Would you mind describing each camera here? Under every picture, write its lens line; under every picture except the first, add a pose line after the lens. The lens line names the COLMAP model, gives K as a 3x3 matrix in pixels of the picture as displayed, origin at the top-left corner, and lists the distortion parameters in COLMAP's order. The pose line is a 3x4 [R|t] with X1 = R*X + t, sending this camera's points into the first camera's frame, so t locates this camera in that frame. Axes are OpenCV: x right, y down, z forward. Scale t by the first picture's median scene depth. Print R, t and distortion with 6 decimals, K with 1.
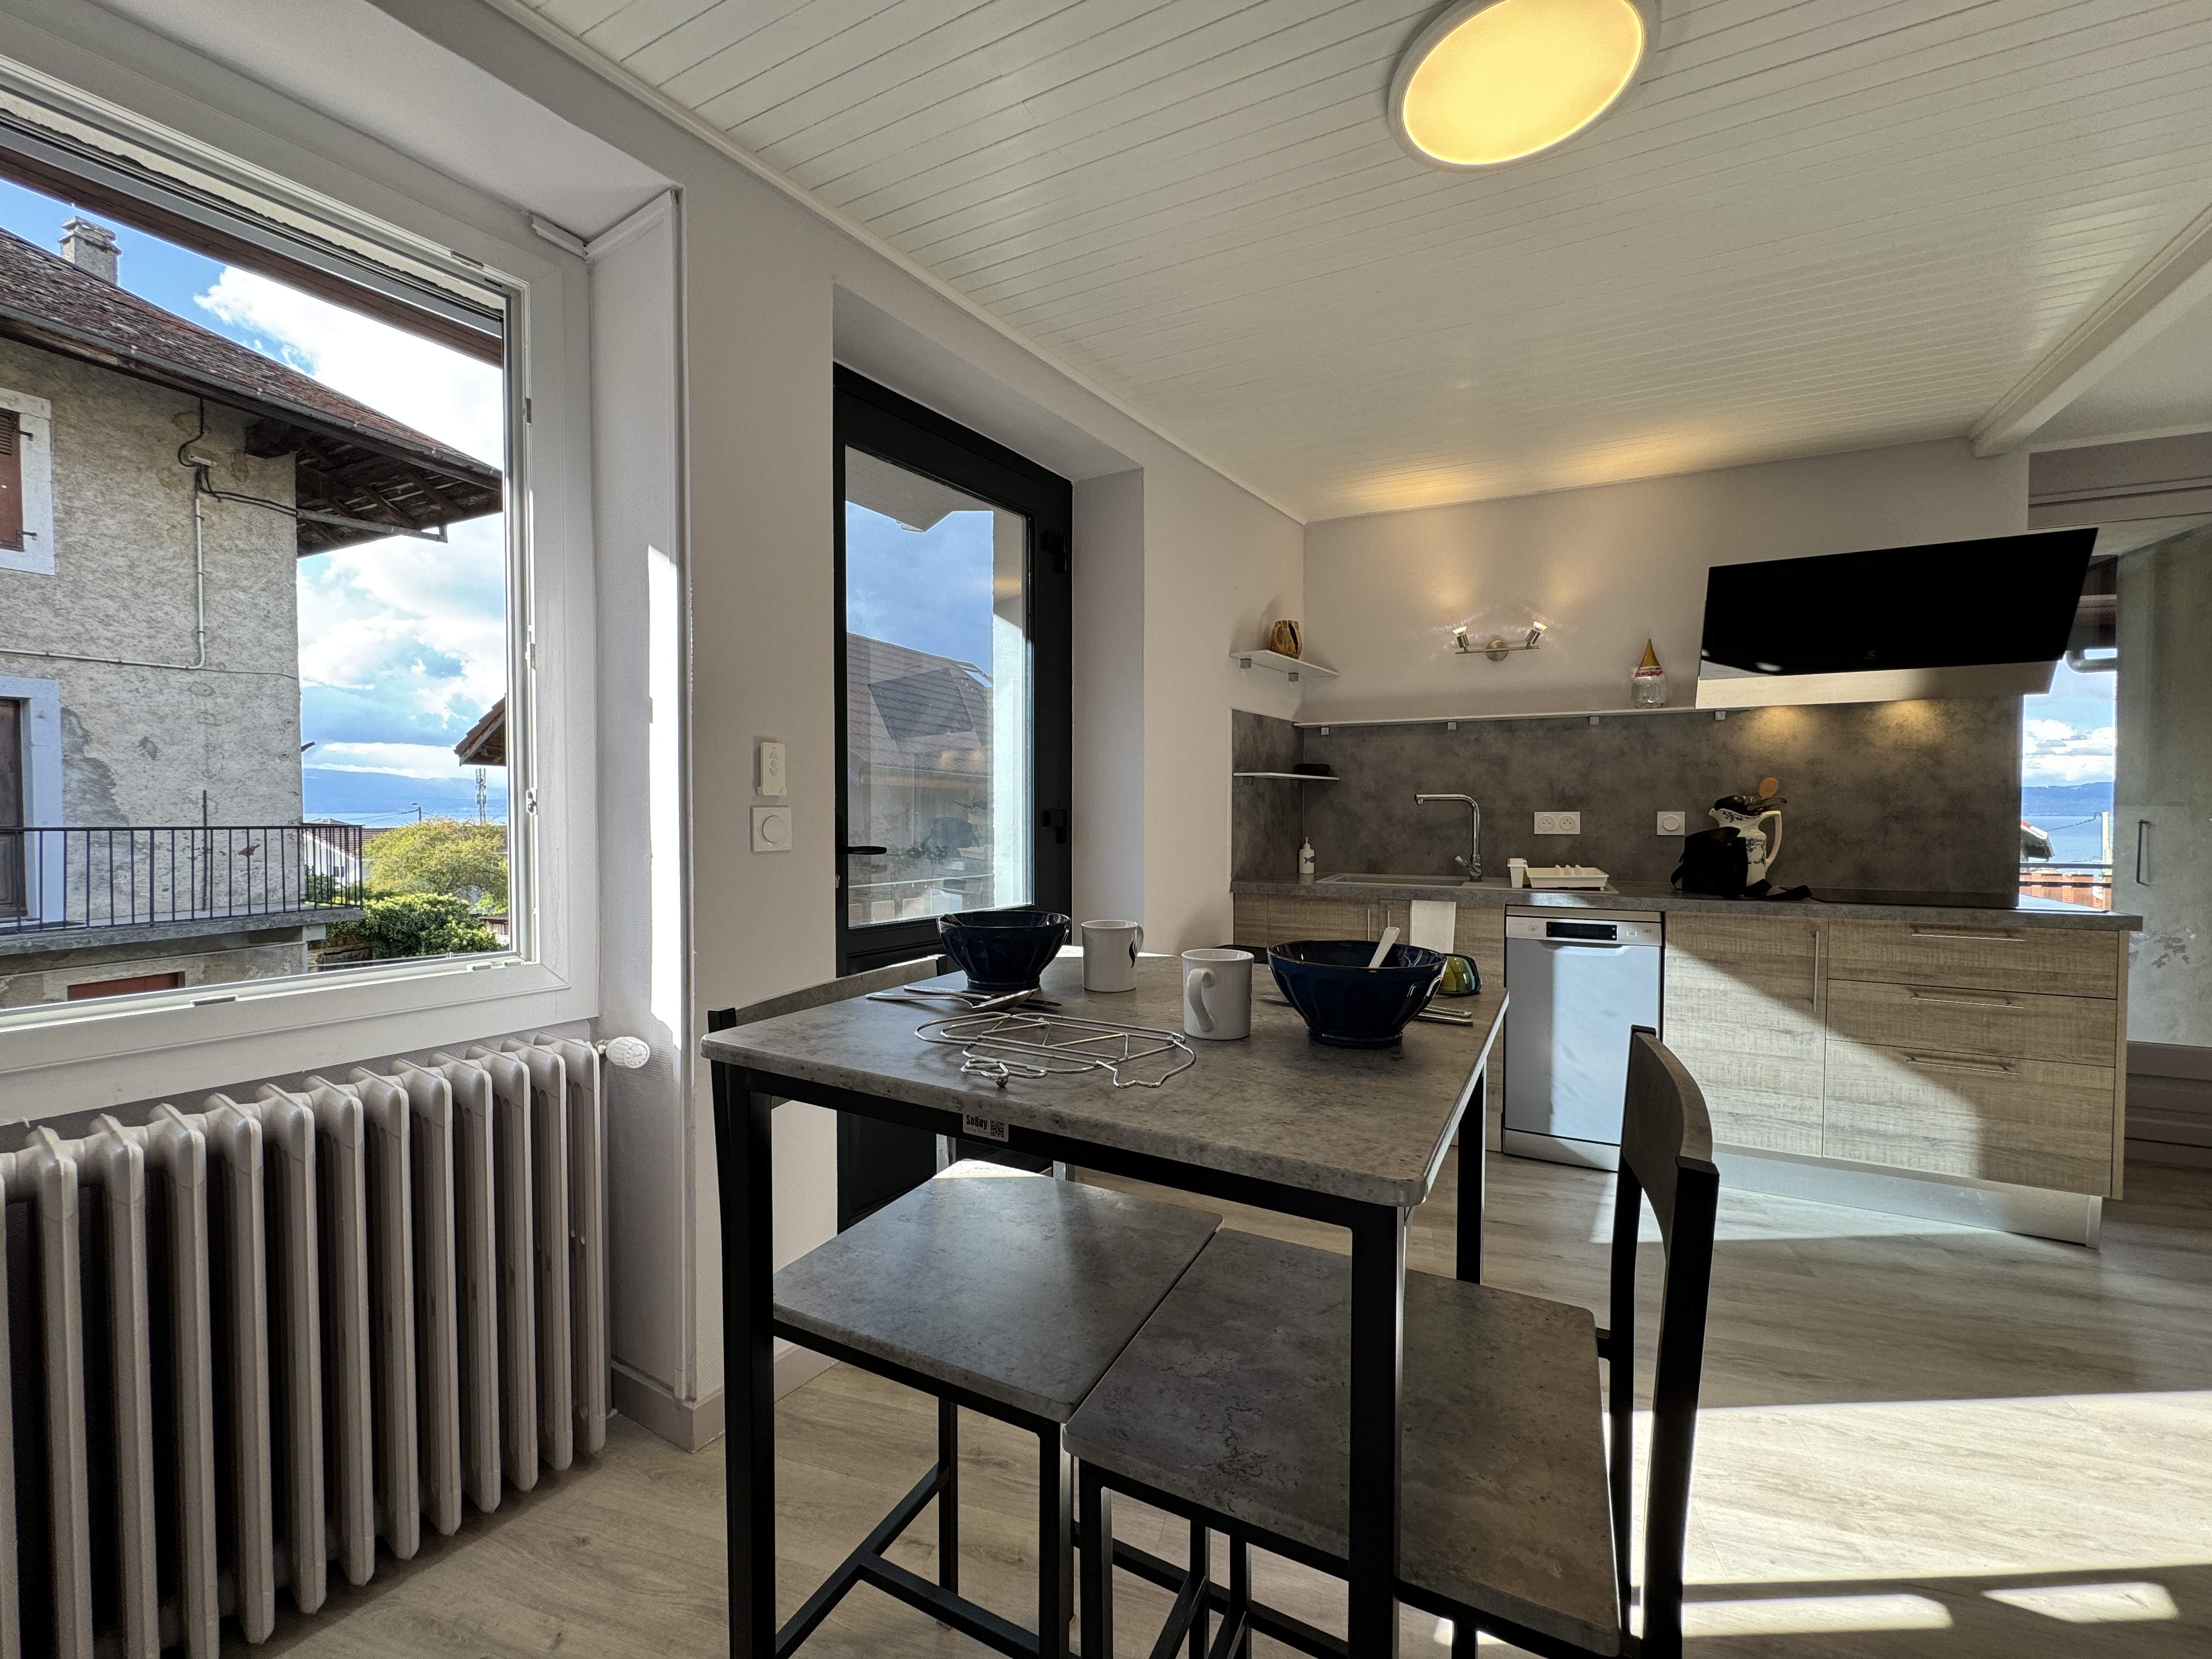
lens RADIAL K [[882.4, 0, 1106.0], [0, 882.4, 829.5], [0, 0, 1]] dist [-0.001515, -0.000207]
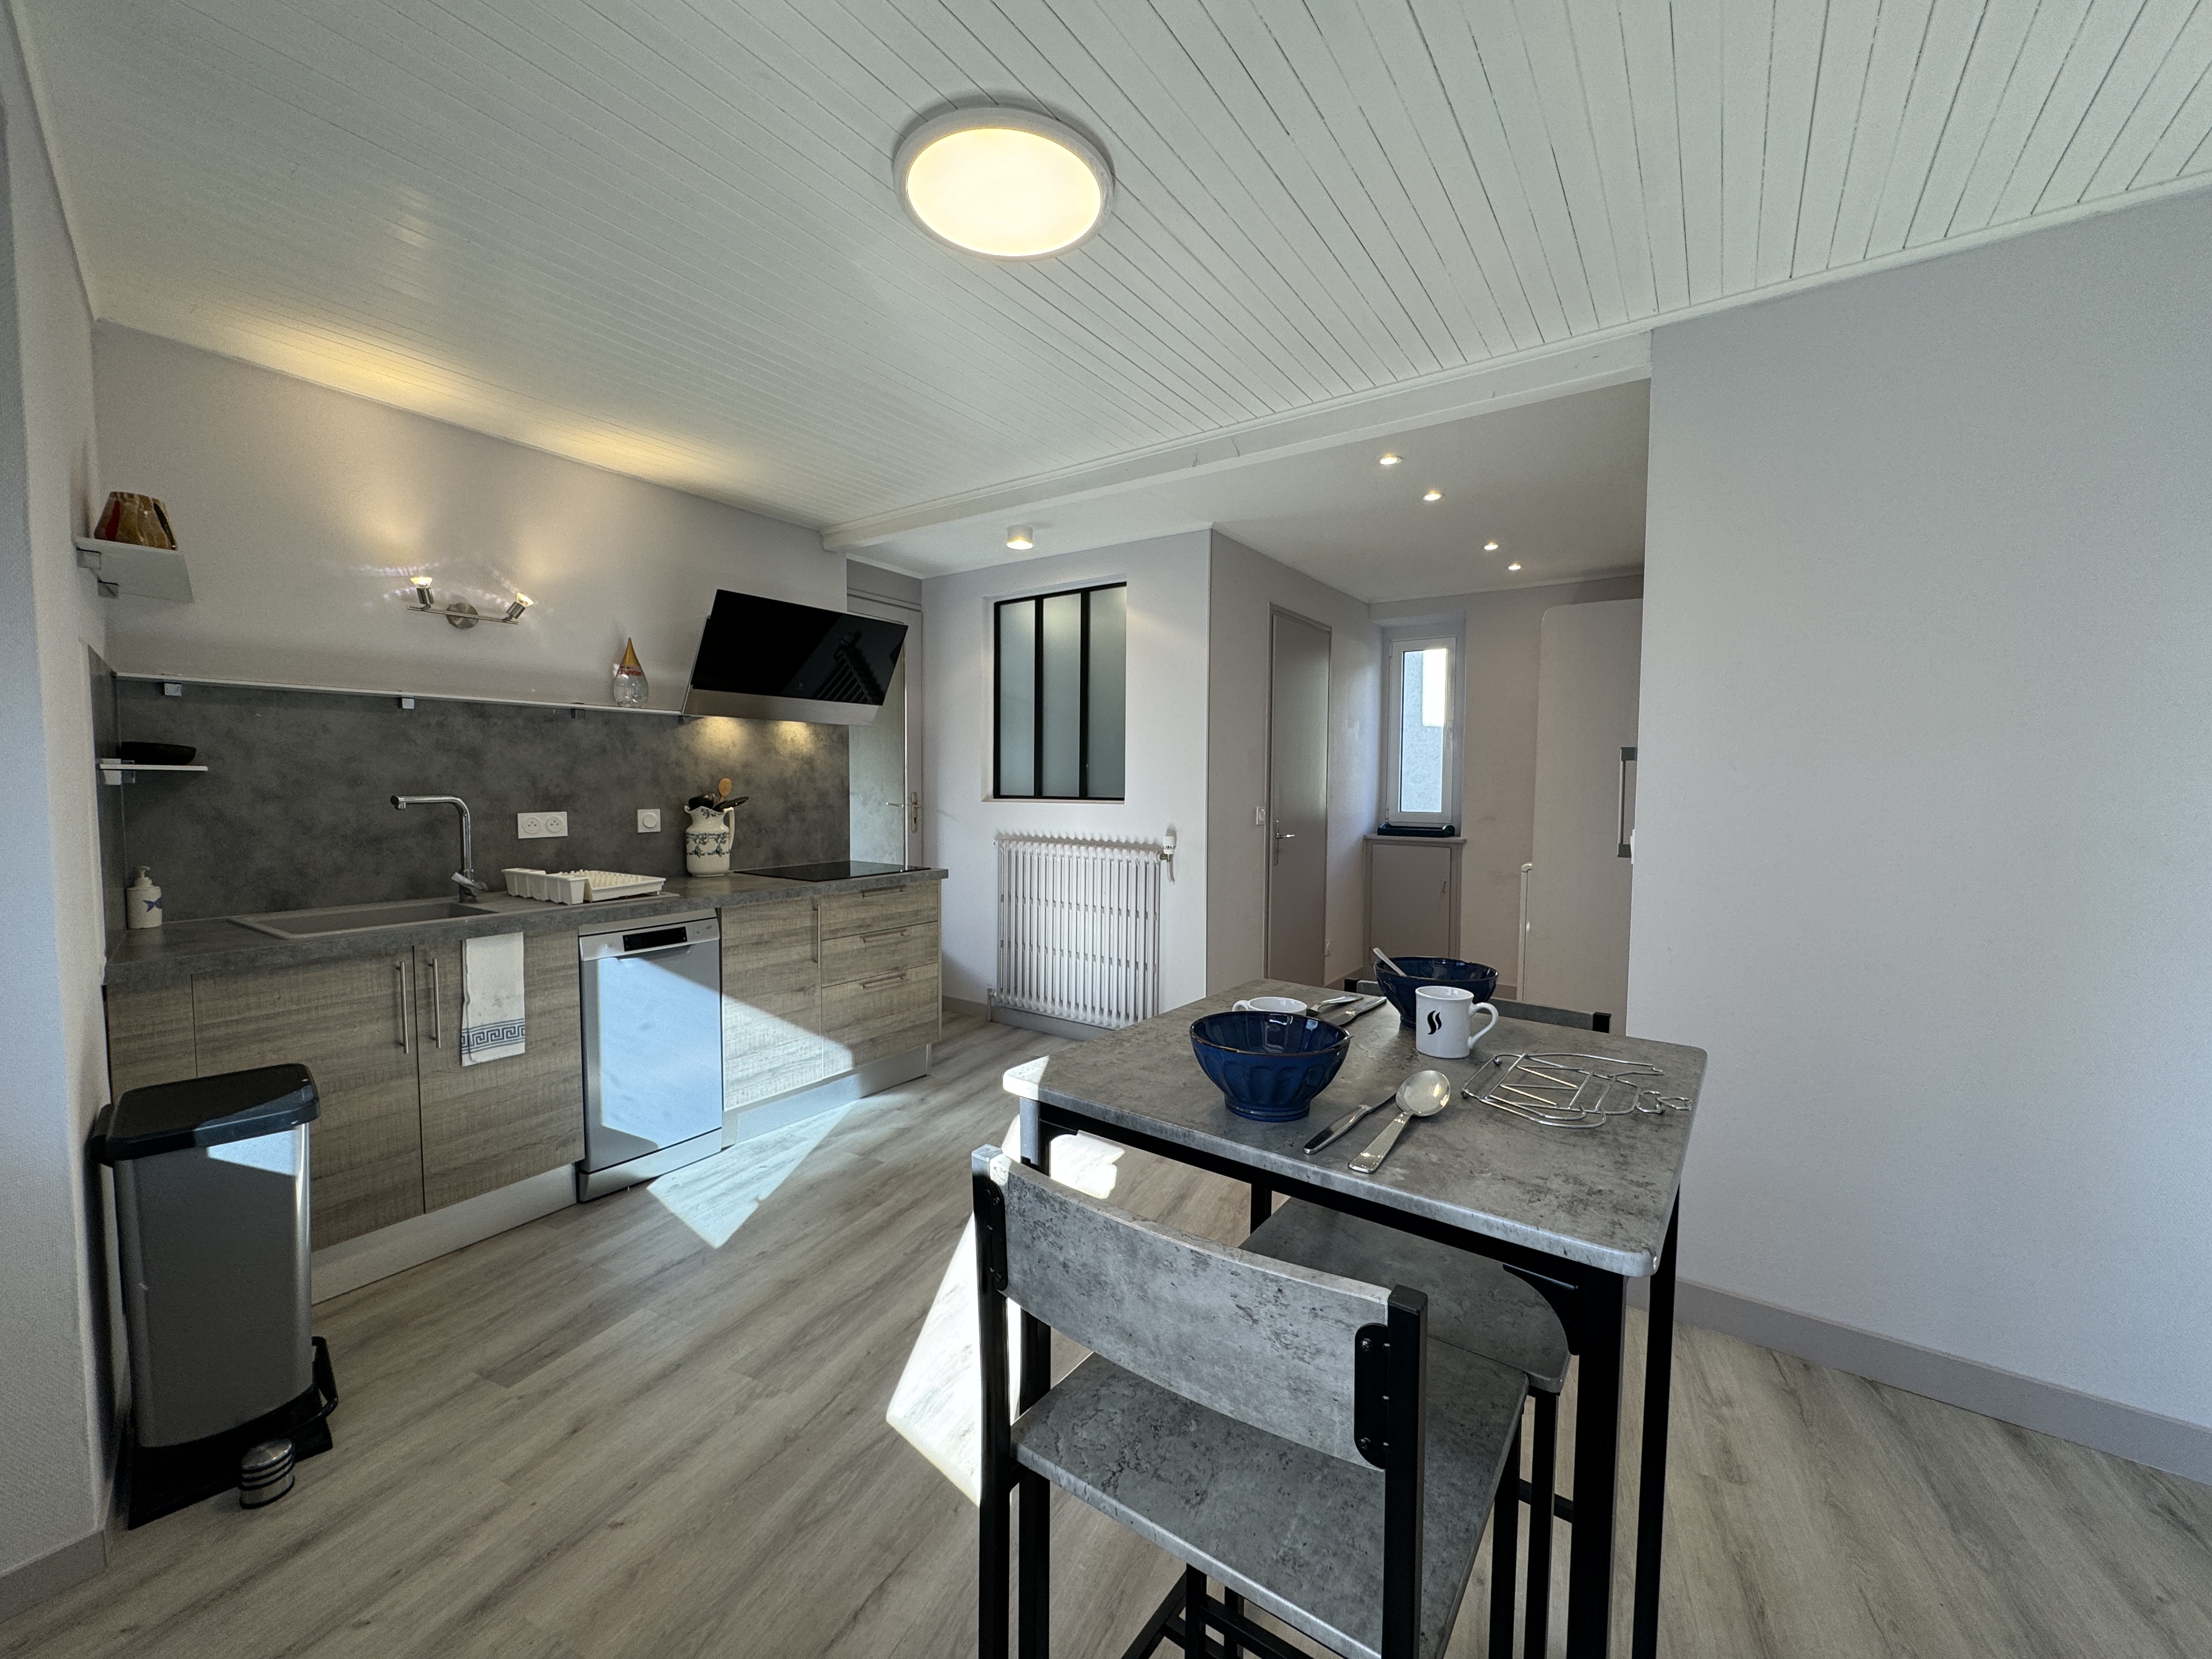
lens RADIAL K [[882.4, 0, 1106.0], [0, 882.4, 829.5], [0, 0, 1]] dist [-0.001515, -0.000207]
pose [[0.144204, -0.056572, 0.987930, -0.294950], [0.014972, 0.998375, 0.054985, -0.043970], [-0.989435, 0.006862, 0.144817, 0.309724]]
